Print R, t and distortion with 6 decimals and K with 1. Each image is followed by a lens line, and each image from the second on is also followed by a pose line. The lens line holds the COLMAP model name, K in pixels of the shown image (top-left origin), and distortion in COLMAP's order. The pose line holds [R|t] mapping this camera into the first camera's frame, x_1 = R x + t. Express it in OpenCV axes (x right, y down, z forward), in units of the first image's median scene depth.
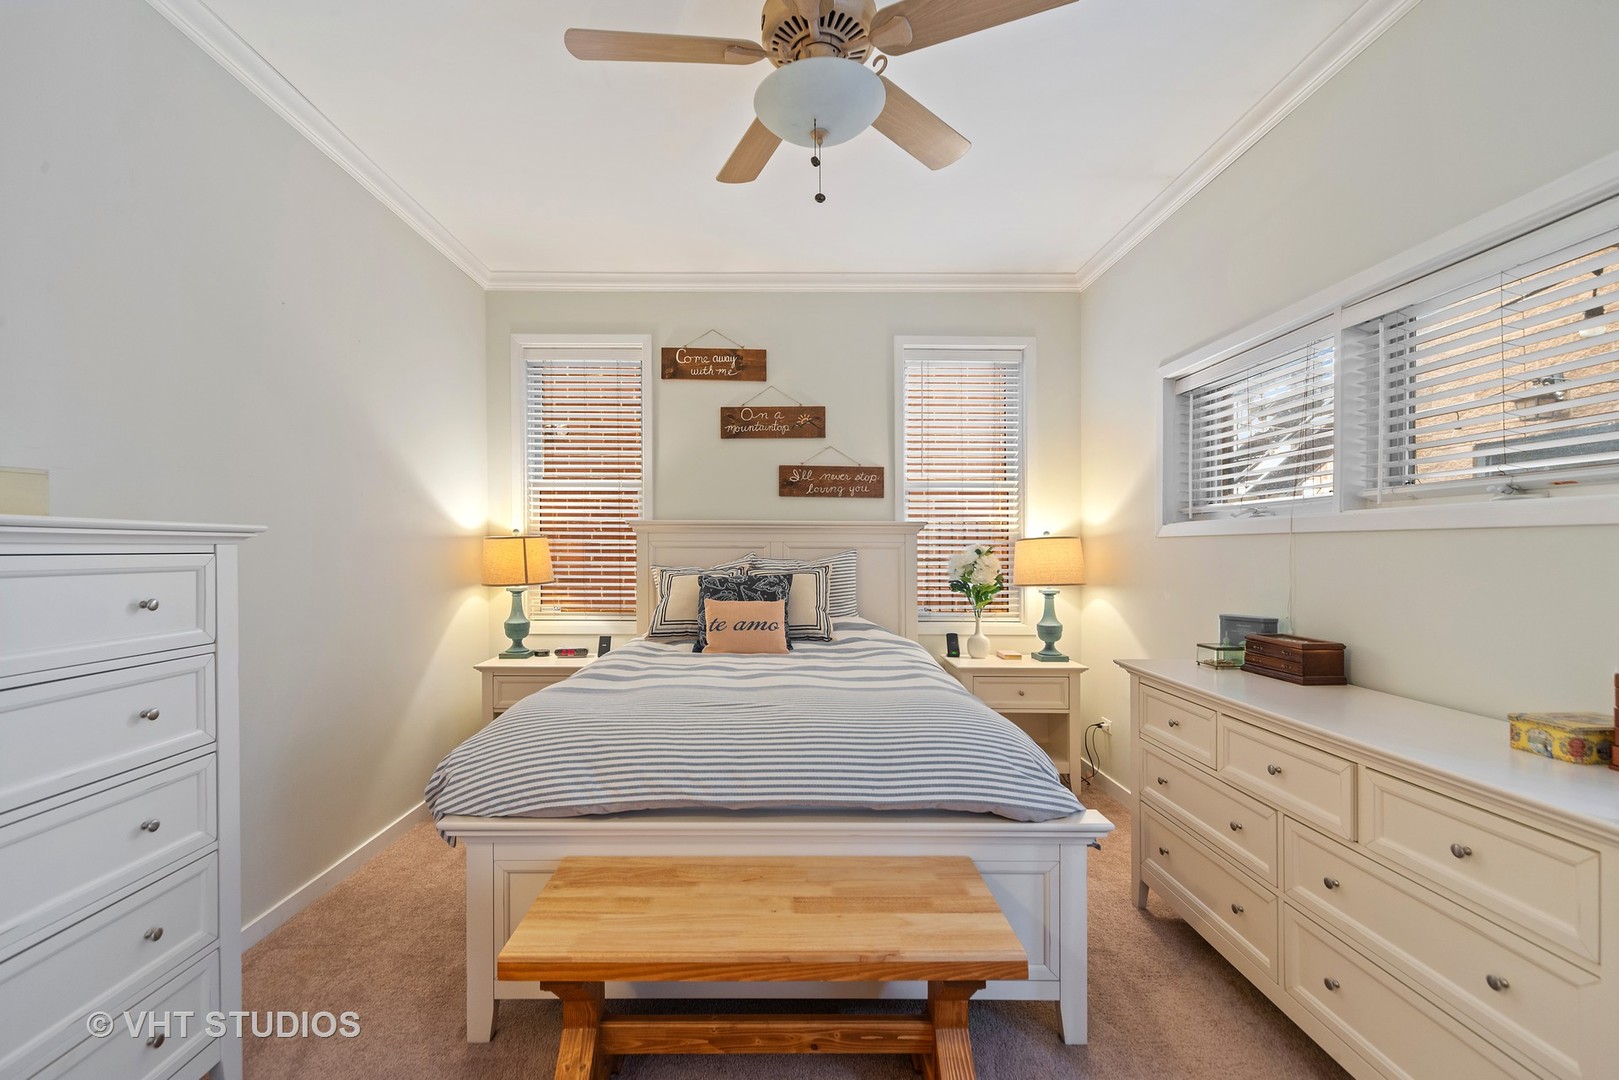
lens RADIAL K [[663.5, 0, 803.6], [0, 663.5, 552.0], [0, 0, 1]] dist [0.002053, -0.001029]
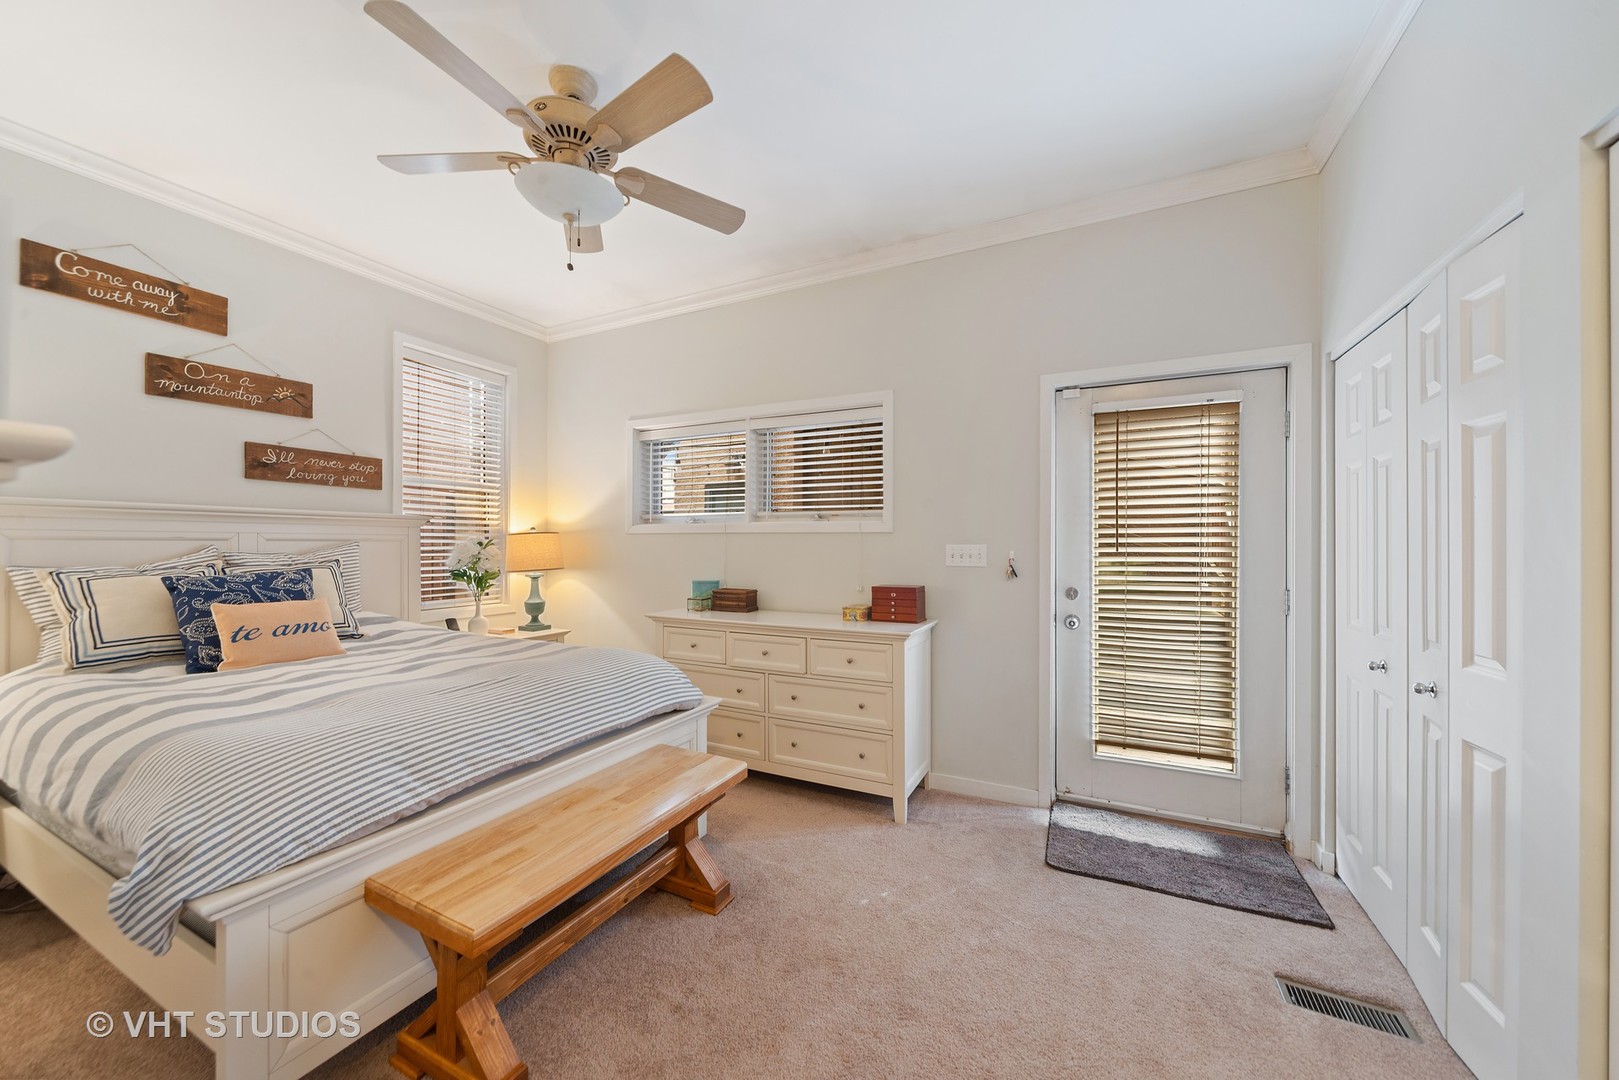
lens RADIAL K [[572.9, 0, 801.6], [0, 572.9, 538.9], [0, 0, 1]] dist [-0.001047, -0.000160]
pose [[0.469456, 0.004864, 0.882943, -0.355913], [0.003057, 0.999970, -0.007135, -0.000289], [-0.882951, 0.006049, 0.469427, 0.044666]]
